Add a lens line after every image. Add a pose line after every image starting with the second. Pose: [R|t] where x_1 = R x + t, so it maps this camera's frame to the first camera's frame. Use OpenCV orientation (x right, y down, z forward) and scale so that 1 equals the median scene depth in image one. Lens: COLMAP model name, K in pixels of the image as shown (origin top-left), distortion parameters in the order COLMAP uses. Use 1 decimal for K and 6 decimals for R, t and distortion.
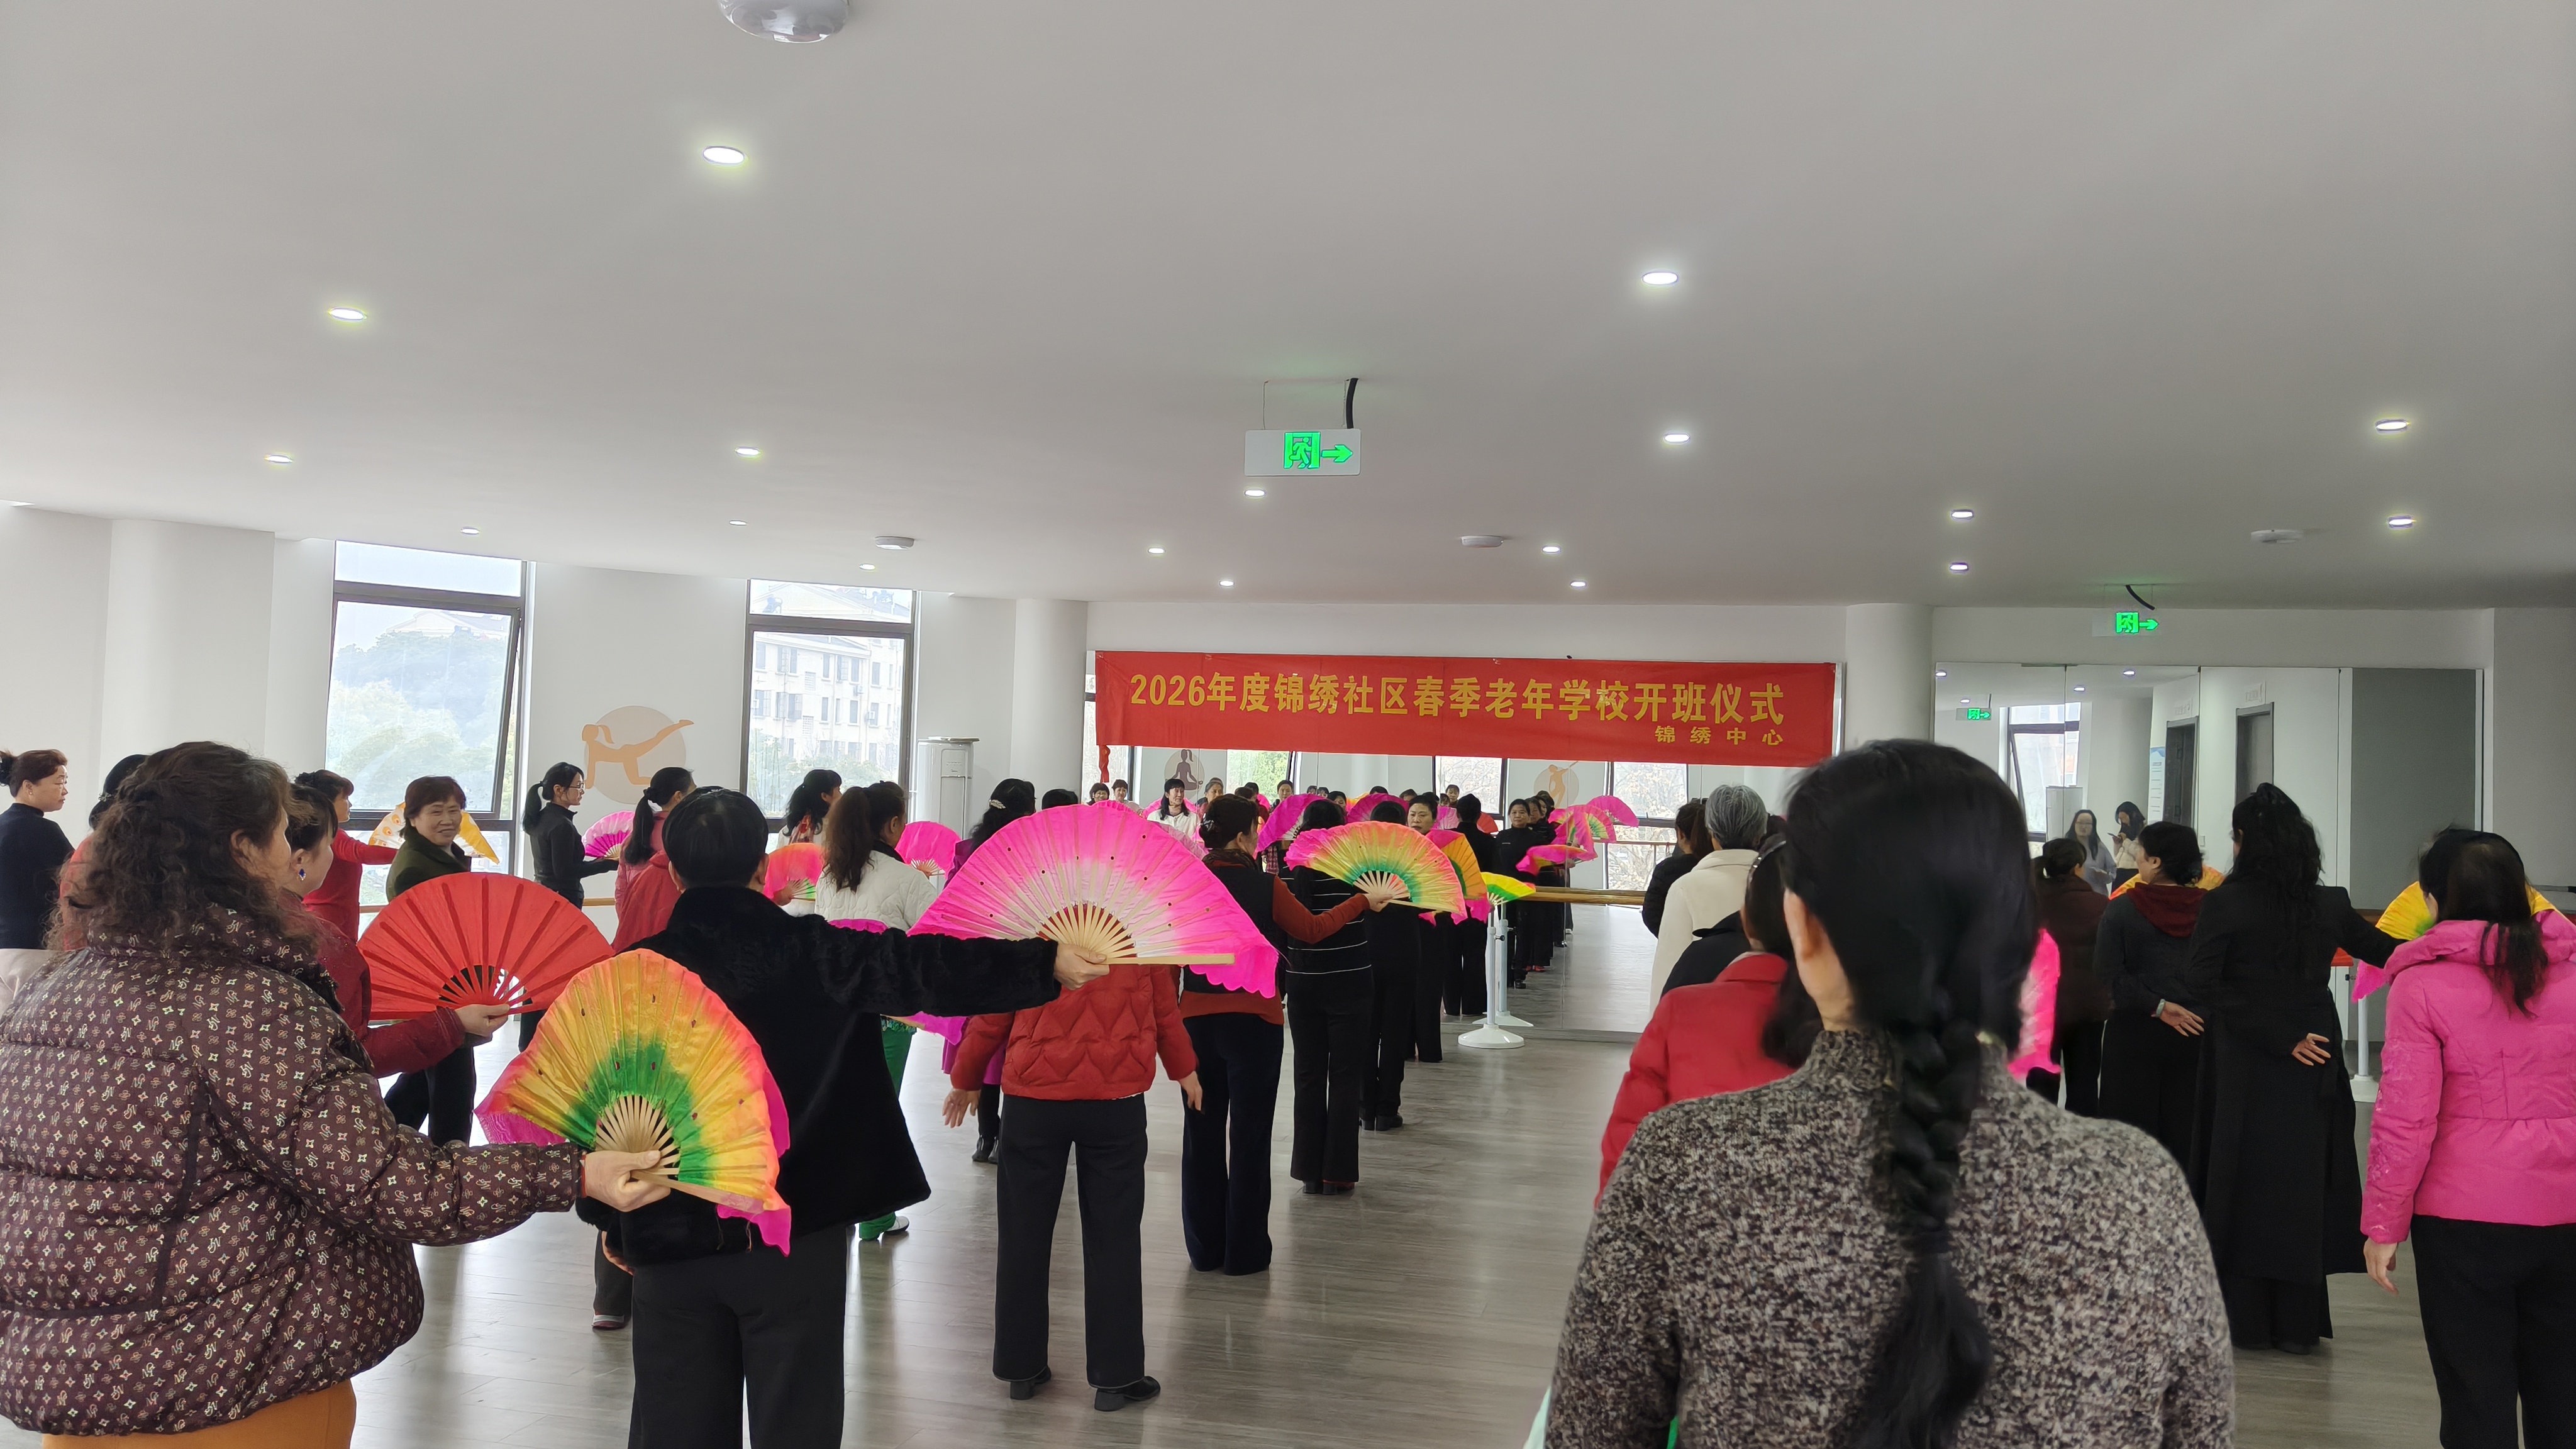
lens RADIAL K [[1888.0, 0, 1291.9], [0, 1888.0, 721.3], [0, 0, 1]] dist [0.021983, -0.021750]
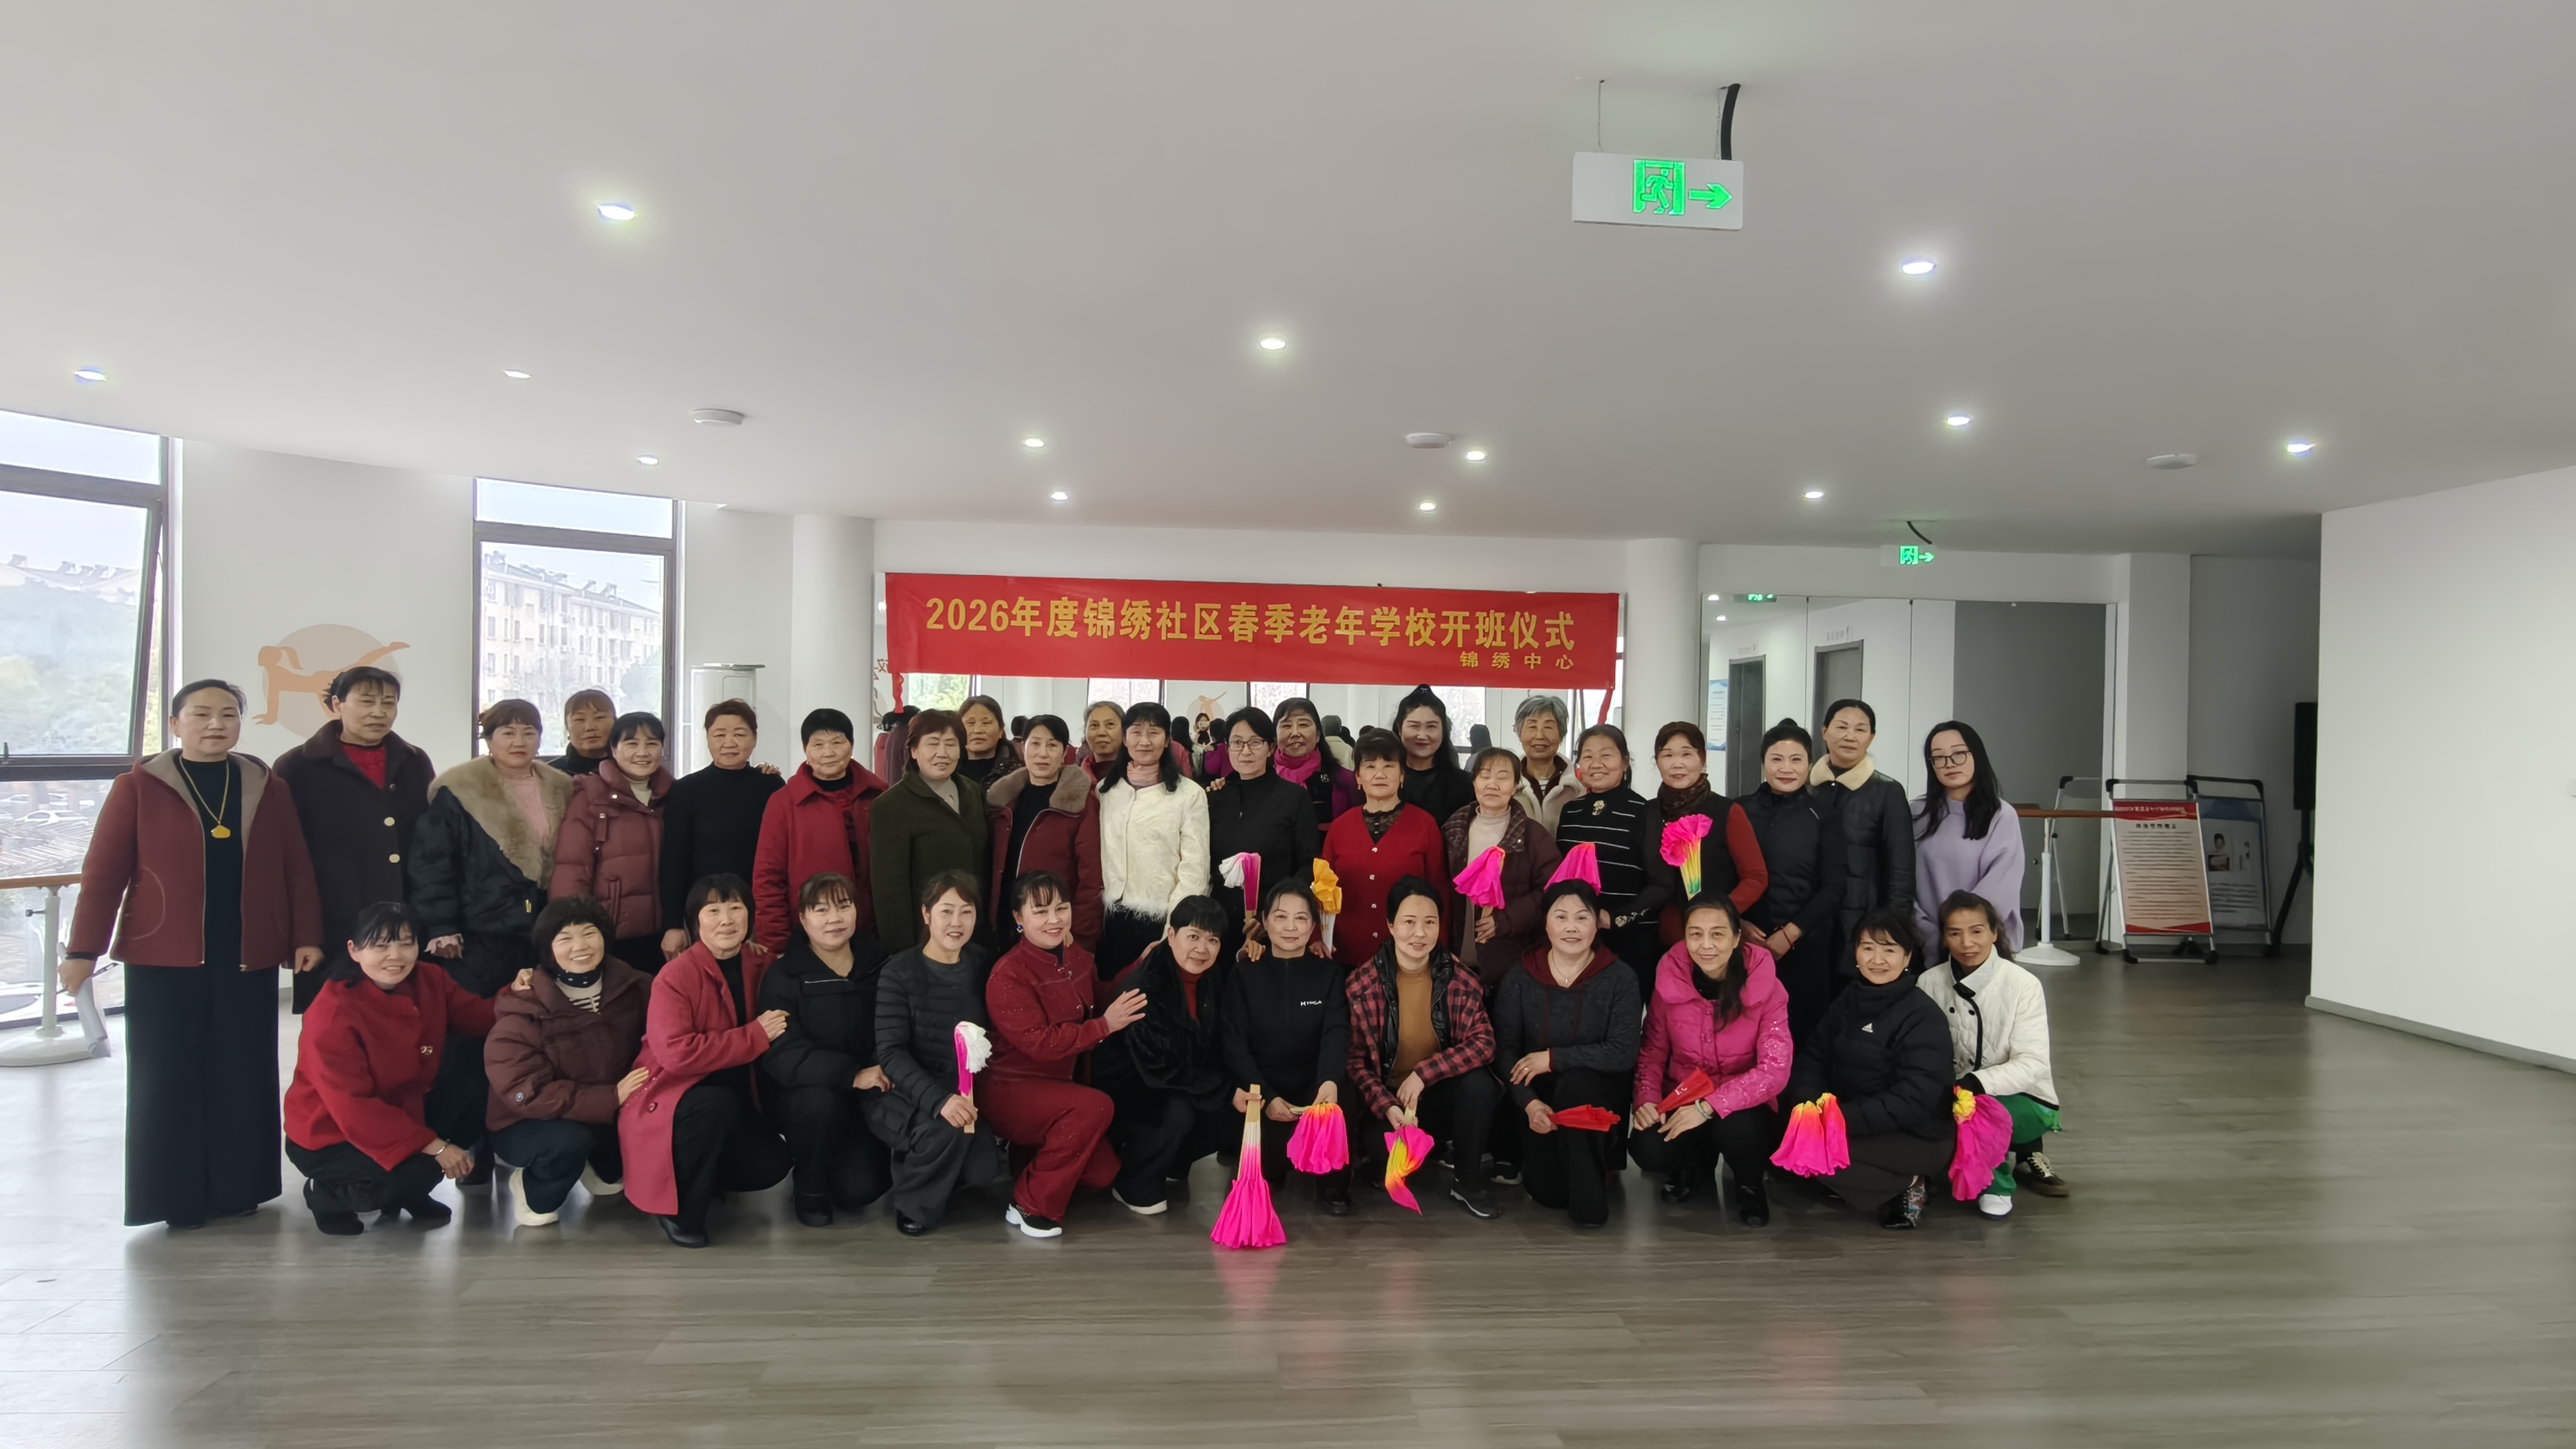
lens RADIAL K [[1398.2, 0, 1287.0], [0, 1398.2, 737.2], [0, 0, 1]] dist [-0.002527, -0.000279]
pose [[0.948618, -0.016834, 0.315975, -0.144206], [0.002461, 0.998946, 0.045831, 0.014105], [-0.316413, -0.042699, 0.947660, 0.288530]]
